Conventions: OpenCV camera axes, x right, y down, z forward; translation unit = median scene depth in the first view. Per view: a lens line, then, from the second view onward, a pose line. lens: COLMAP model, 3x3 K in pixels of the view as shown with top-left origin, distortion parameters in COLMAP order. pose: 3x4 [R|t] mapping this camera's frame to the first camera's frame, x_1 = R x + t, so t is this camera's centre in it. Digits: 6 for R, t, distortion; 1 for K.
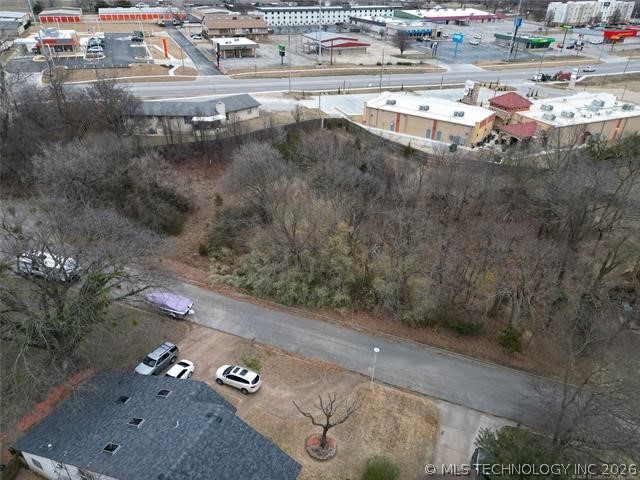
lens RADIAL K [[447.1, 0, 320.0], [0, 447.1, 240.0], [0, 0, 1]] dist [0.064886, -0.047043]
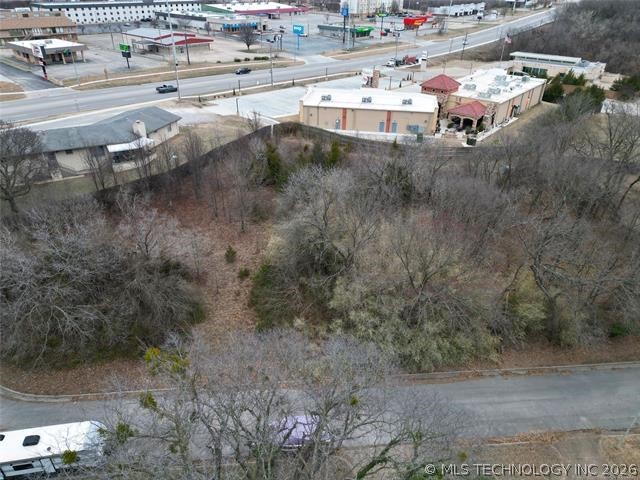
lens RADIAL K [[447.1, 0, 320.0], [0, 447.1, 240.0], [0, 0, 1]] dist [0.064886, -0.047043]
pose [[0.892098, -0.228965, 0.389532, -0.164987], [0.227974, 0.972409, 0.049477, -0.050627], [-0.390113, 0.044664, 0.919683, 0.128431]]
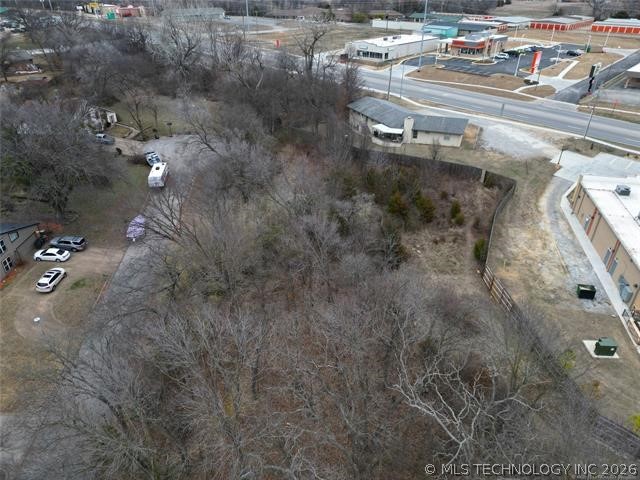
lens RADIAL K [[447.1, 0, 320.0], [0, 447.1, 240.0], [0, 0, 1]] dist [0.064886, -0.047043]
pose [[0.415210, 0.457161, -0.786514, 0.312105], [-0.468399, 0.848588, 0.245968, -0.133188], [0.779874, 0.266274, 0.566476, 0.229158]]
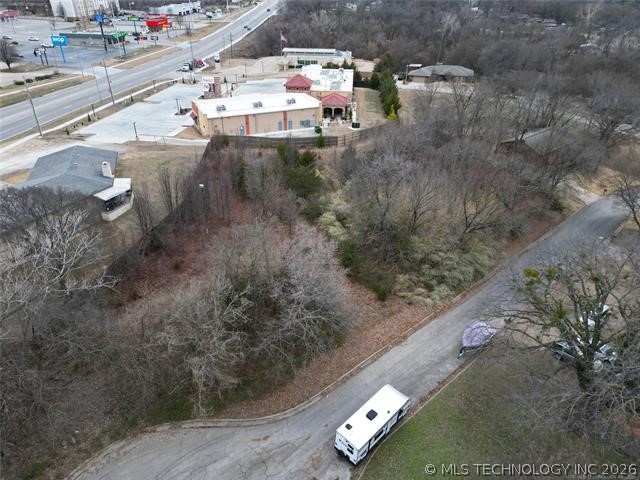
lens RADIAL K [[447.1, 0, 320.0], [0, 447.1, 240.0], [0, 0, 1]] dist [0.064886, -0.047043]
pose [[0.460064, -0.456076, 0.761798, -0.365038], [0.446101, 0.860568, 0.245800, -0.131636], [-0.767682, 0.226755, 0.599372, 0.218898]]
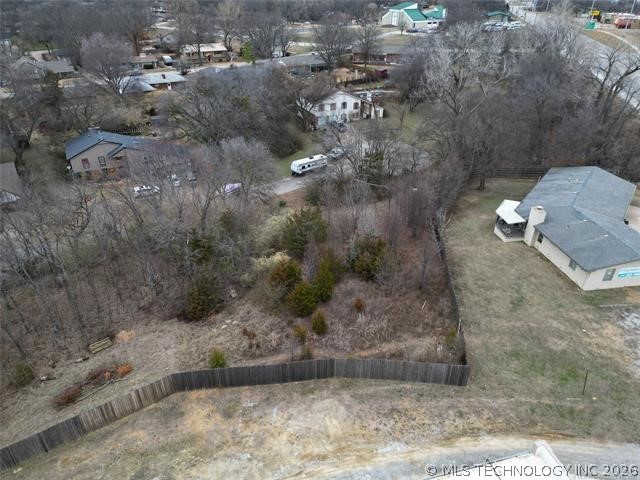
lens RADIAL K [[447.1, 0, 320.0], [0, 447.1, 240.0], [0, 0, 1]] dist [0.064886, -0.047043]
pose [[-0.614830, 0.385039, -0.688280, 0.203572], [-0.416777, 0.582273, 0.698037, -0.322652], [0.669538, 0.716033, -0.197523, 0.548686]]
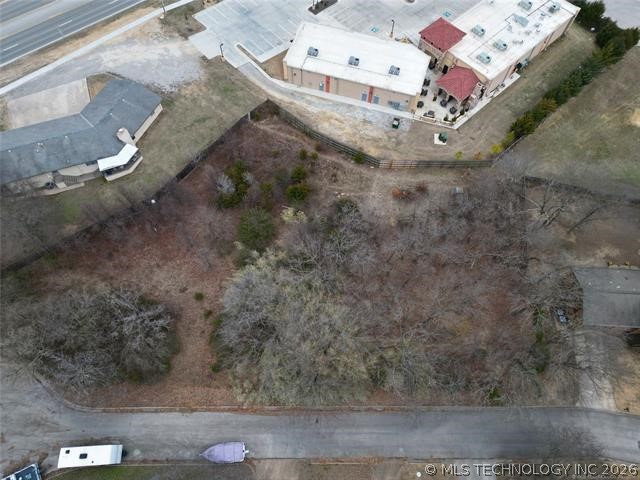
lens RADIAL K [[447.1, 0, 320.0], [0, 447.1, 240.0], [0, 0, 1]] dist [0.064886, -0.047043]
pose [[0.941573, -0.298347, 0.156299, -0.041831], [0.168712, 0.819428, 0.547790, -0.301545], [-0.291507, -0.489414, 0.821886, 0.081766]]
